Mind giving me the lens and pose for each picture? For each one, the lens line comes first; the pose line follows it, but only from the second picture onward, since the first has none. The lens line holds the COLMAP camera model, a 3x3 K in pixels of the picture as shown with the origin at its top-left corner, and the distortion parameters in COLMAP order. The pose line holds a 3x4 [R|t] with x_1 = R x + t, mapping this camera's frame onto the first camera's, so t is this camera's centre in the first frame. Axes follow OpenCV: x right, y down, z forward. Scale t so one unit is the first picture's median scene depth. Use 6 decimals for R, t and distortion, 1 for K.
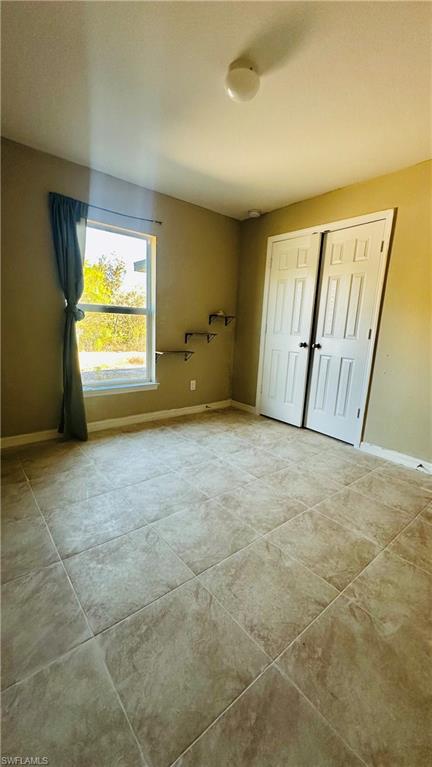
lens RADIAL K [[307.3, 0, 215.5], [0, 307.3, 384.3], [0, 0, 1]] dist [0.003403, 0.000482]
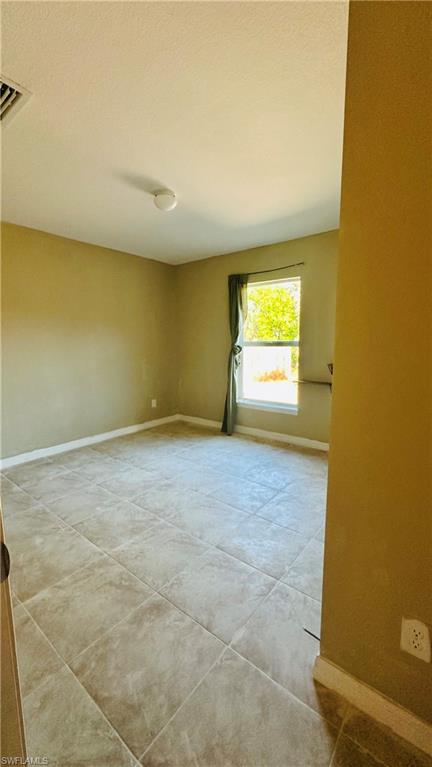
lens RADIAL K [[307.3, 0, 217.0], [0, 307.3, 385.9], [0, 0, 1]] dist [0.003403, 0.000482]
pose [[0.196206, 0.088806, -0.976533, 1.361639], [-0.170390, 0.983827, 0.055234, -0.165268], [0.965645, 0.155554, 0.208165, 0.862946]]
